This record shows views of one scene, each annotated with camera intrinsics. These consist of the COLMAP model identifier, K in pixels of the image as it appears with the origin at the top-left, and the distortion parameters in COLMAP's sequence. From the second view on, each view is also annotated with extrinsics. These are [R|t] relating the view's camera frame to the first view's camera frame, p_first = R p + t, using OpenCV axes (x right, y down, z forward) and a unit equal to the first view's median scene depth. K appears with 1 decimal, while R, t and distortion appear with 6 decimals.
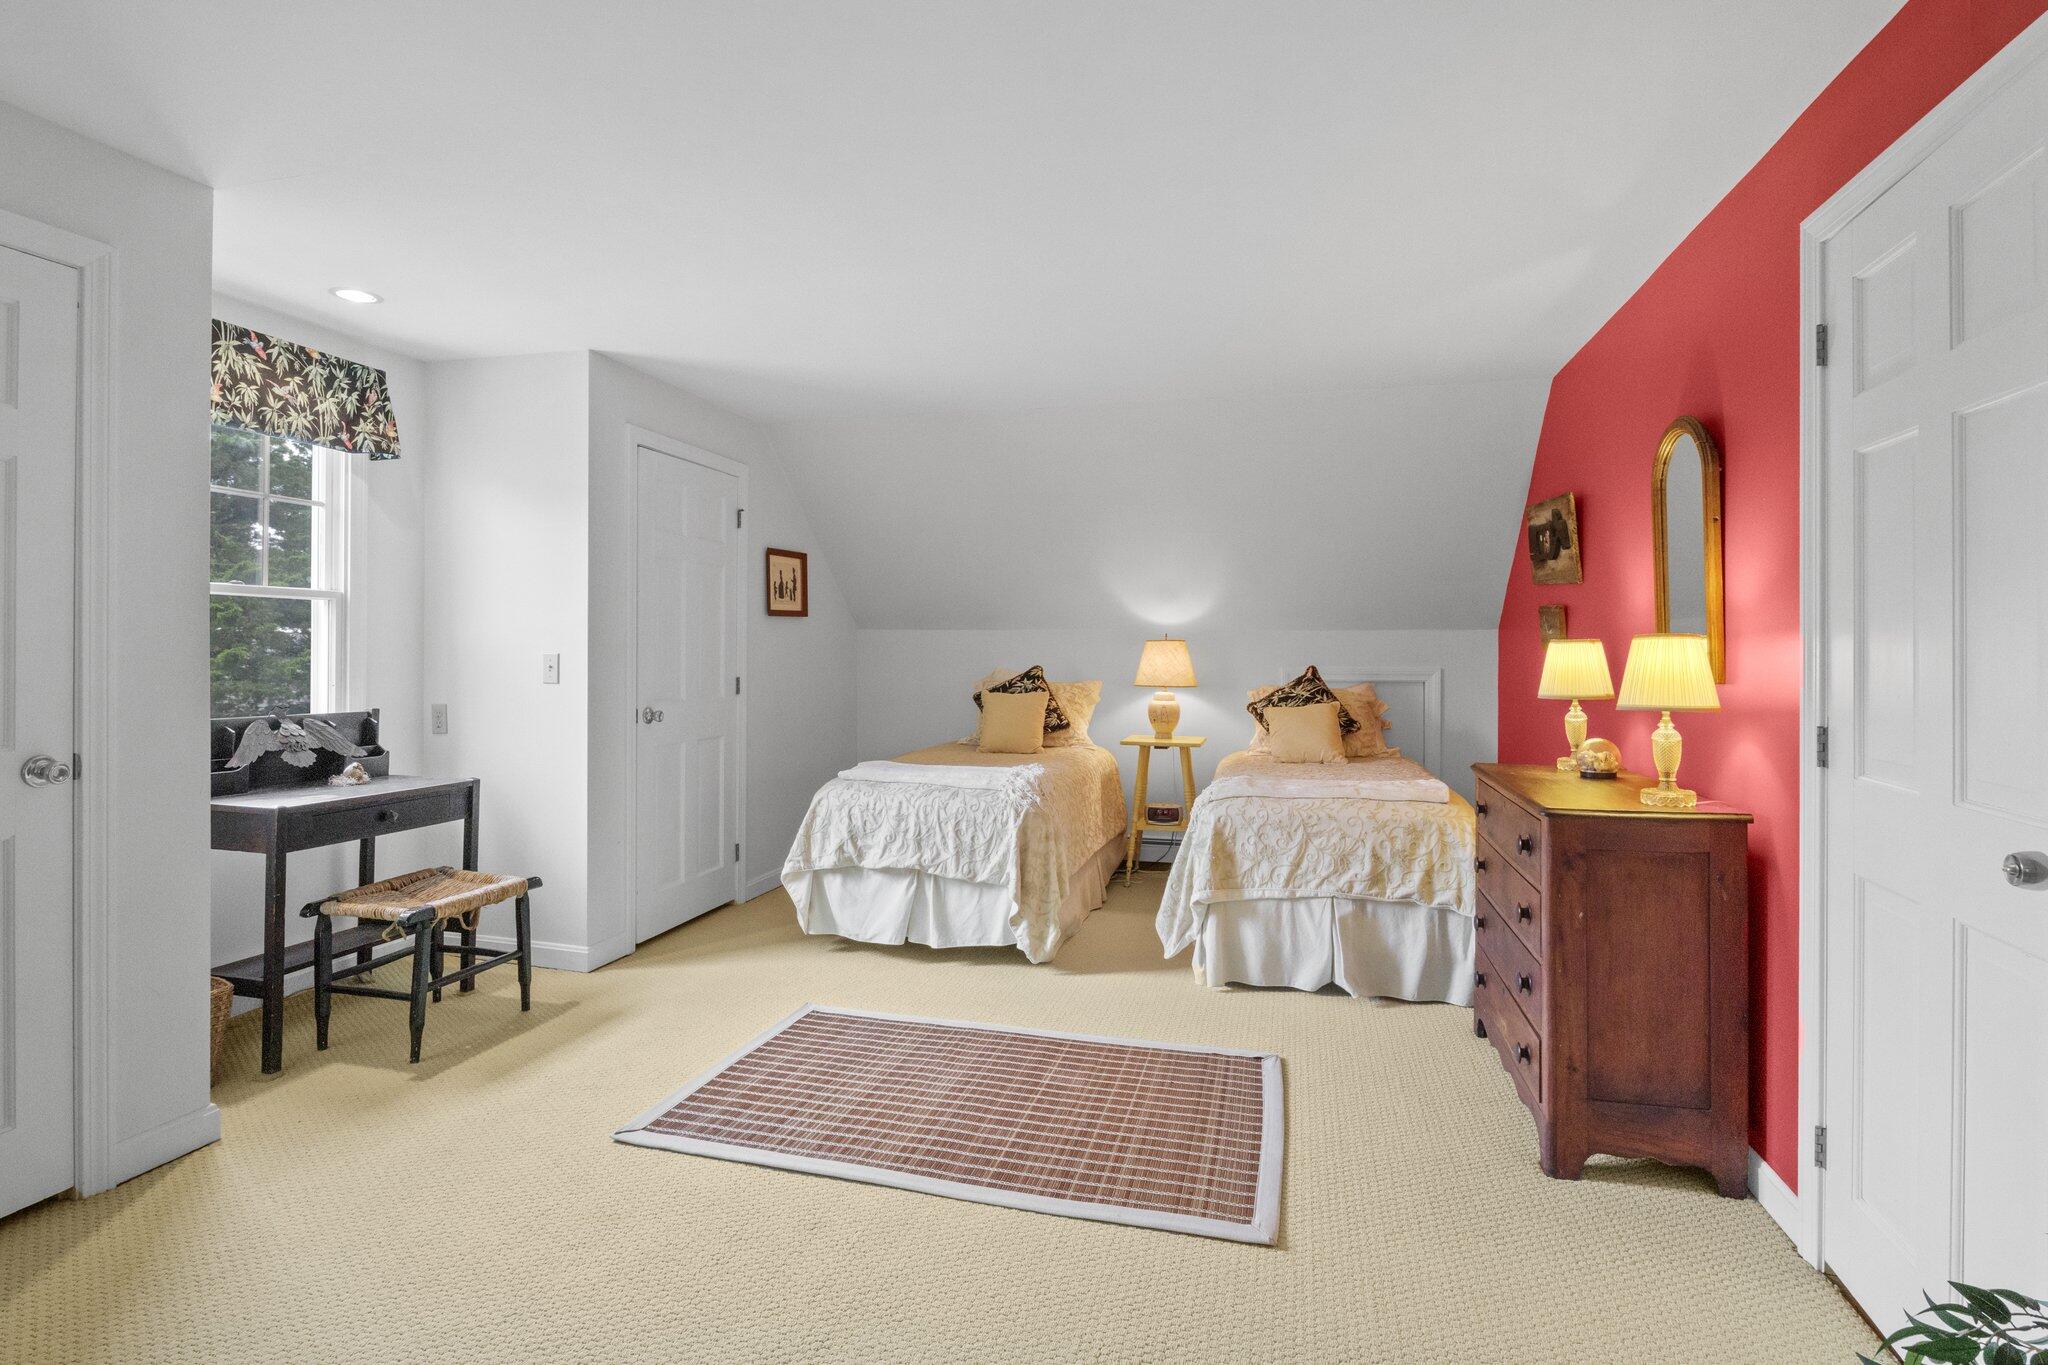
lens RADIAL K [[1024.3, 0, 1018.3], [0, 1024.3, 648.2], [0, 0, 1]] dist [-0.010385, 0.000715]
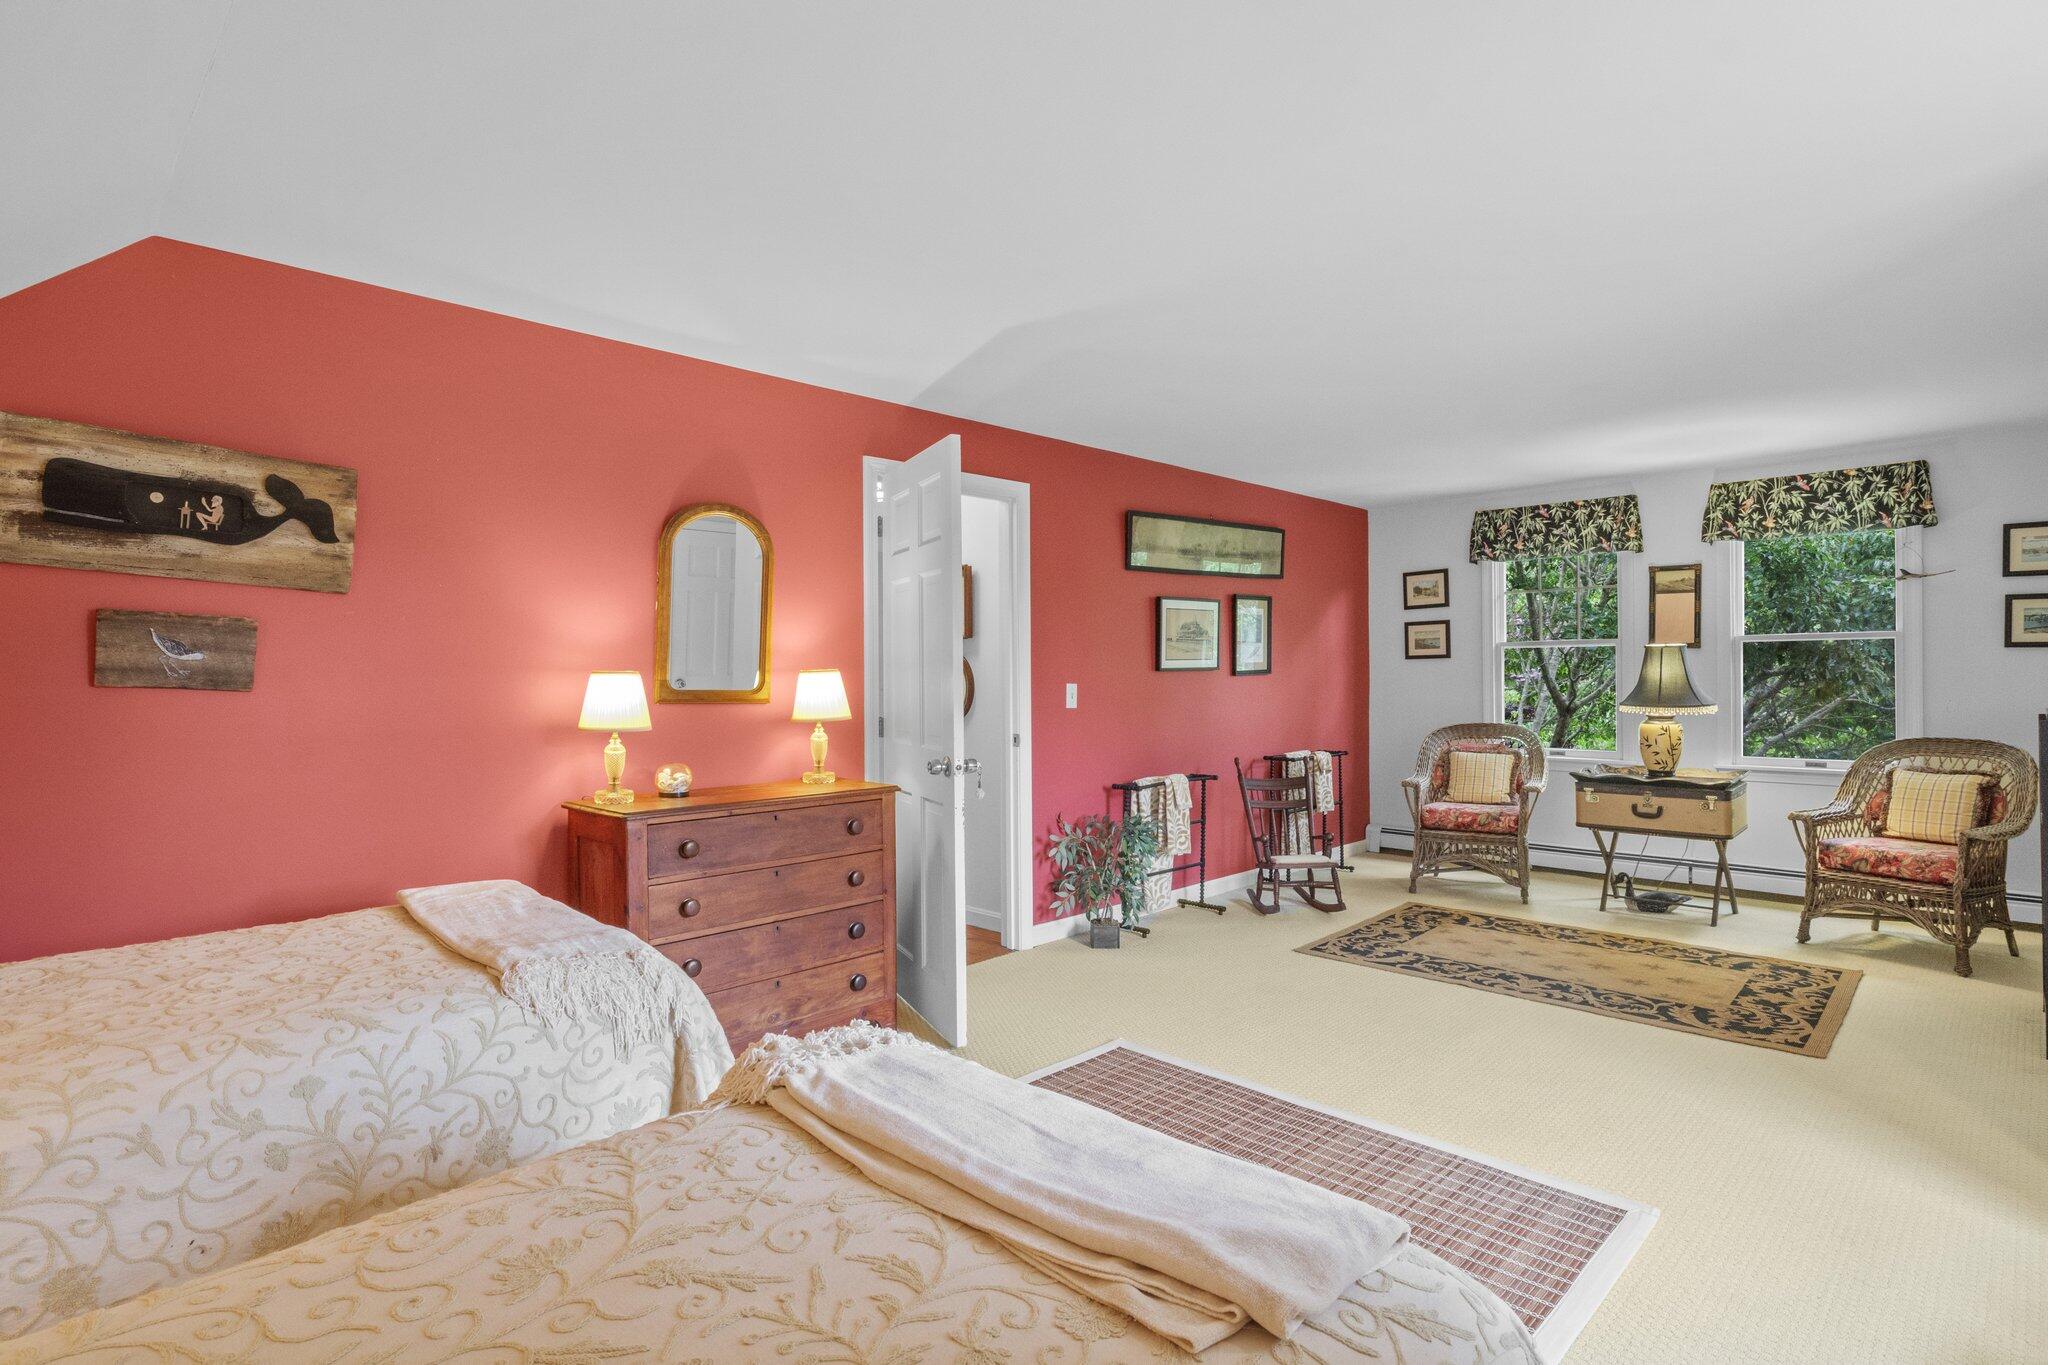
lens RADIAL K [[1020.4, 0, 1021.4], [0, 1020.4, 672.7], [0, 0, 1]] dist [-0.003571, -0.000287]
pose [[-0.868206, 0.001731, 0.496201, -0.243980], [0.002166, 0.999998, 0.000300, -0.005375], [-0.496199, 0.001335, -0.868208, 1.424117]]
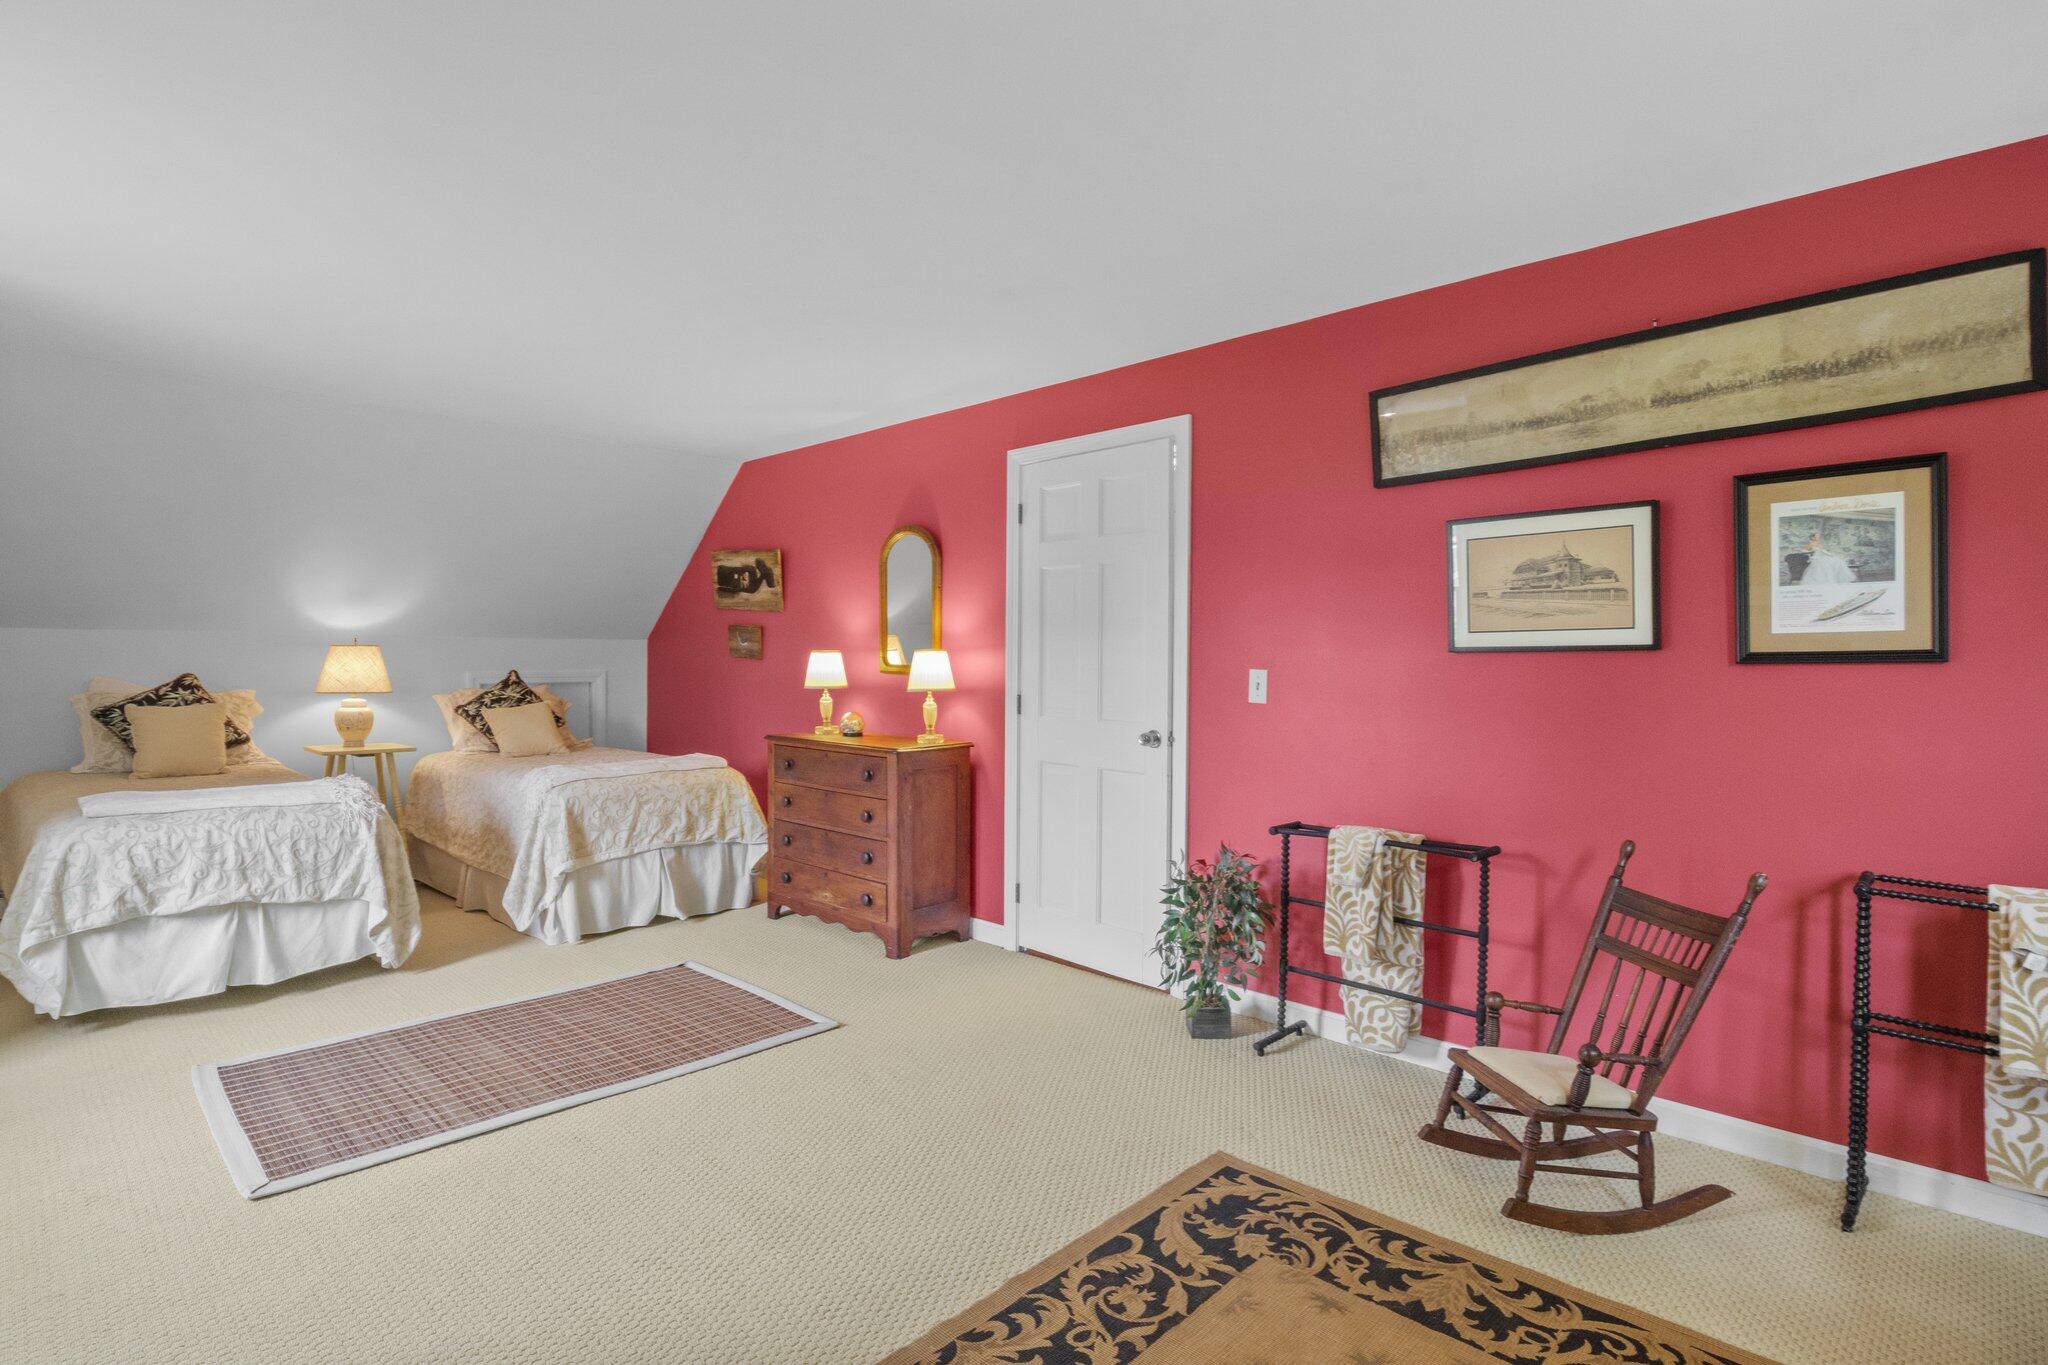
lens RADIAL K [[1015.0, 0, 1019.7], [0, 1015.0, 671.8], [0, 0, 1]] dist [-0.005799, -0.000765]
pose [[0.486996, -0.011208, 0.873332, -0.573788], [-0.006103, 0.999850, 0.016234, -0.002578], [-0.873383, -0.013236, 0.486855, -0.014790]]
